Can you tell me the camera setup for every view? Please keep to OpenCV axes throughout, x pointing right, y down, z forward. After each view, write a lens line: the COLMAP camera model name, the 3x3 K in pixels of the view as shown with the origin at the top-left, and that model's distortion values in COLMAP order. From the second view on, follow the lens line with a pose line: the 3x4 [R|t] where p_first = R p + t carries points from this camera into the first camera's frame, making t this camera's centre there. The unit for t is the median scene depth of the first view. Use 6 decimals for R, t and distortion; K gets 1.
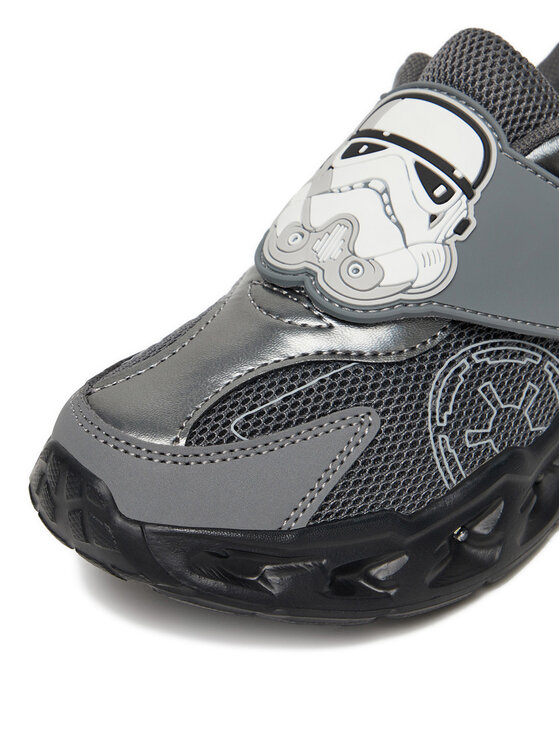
lens RADIAL K [[1756.5, 0, 280.0], [0, 1756.5, 373.0], [0, 0, 1]] dist [0.021312, 0.754390]
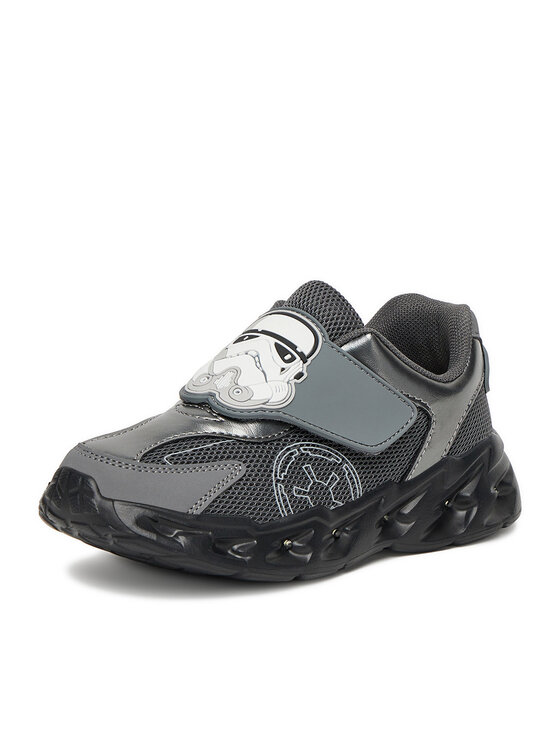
lens RADIAL K [[2198.8, 0, 280.0], [0, 2198.8, 373.0], [0, 0, 1]] dist [-0.060197, -0.089832]
pose [[0.995753, 0.076473, 0.051263, -0.029499], [-0.060665, 0.963846, -0.259461, 0.492283], [-0.069252, 0.255249, 0.964392, -1.143394]]
